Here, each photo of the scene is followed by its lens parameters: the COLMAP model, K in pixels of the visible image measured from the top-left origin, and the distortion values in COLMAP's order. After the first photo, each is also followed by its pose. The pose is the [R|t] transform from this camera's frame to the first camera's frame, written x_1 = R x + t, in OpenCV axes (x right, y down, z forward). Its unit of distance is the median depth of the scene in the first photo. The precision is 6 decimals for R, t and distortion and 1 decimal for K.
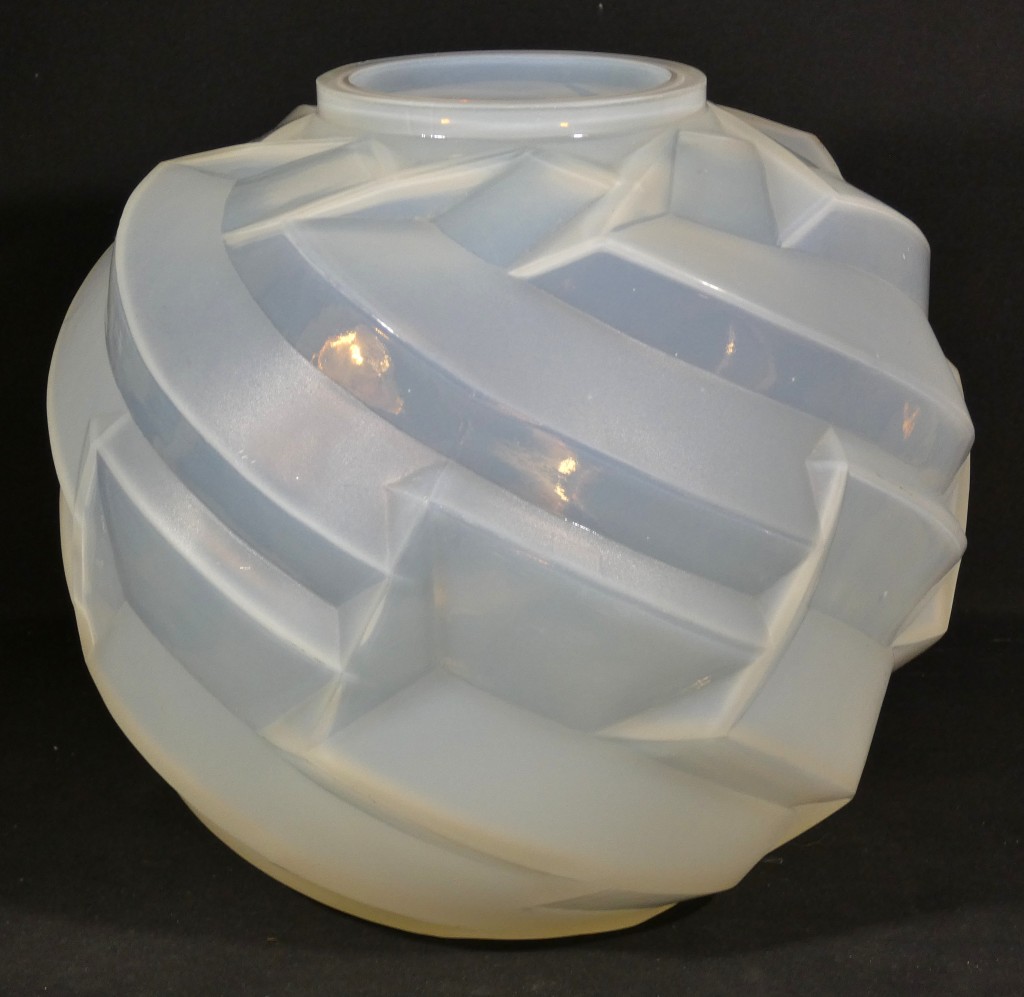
lens RADIAL K [[2979.0, 0, 515.0], [0, 2979.0, 498.8], [0, 0, 1]] dist [0.369647, 0.000000]
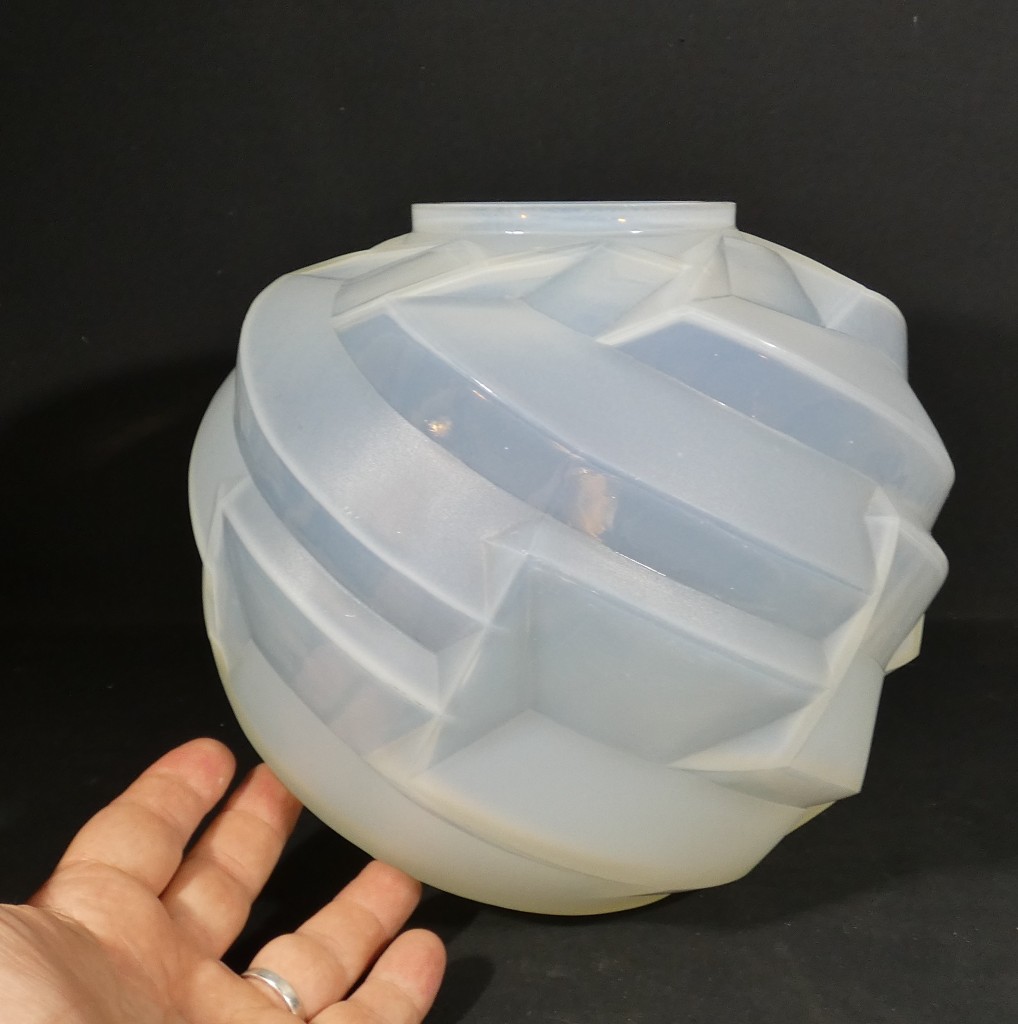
lens RADIAL K [[1343.5, 0, 502.3], [0, 1343.5, 509.2], [0, 0, 1]] dist [0.022611, 0.000000]
pose [[0.999915, -0.002607, 0.012801, -0.040621], [0.002954, 0.999625, -0.027209, -0.002117], [-0.012725, 0.027244, 0.999548, 0.500651]]
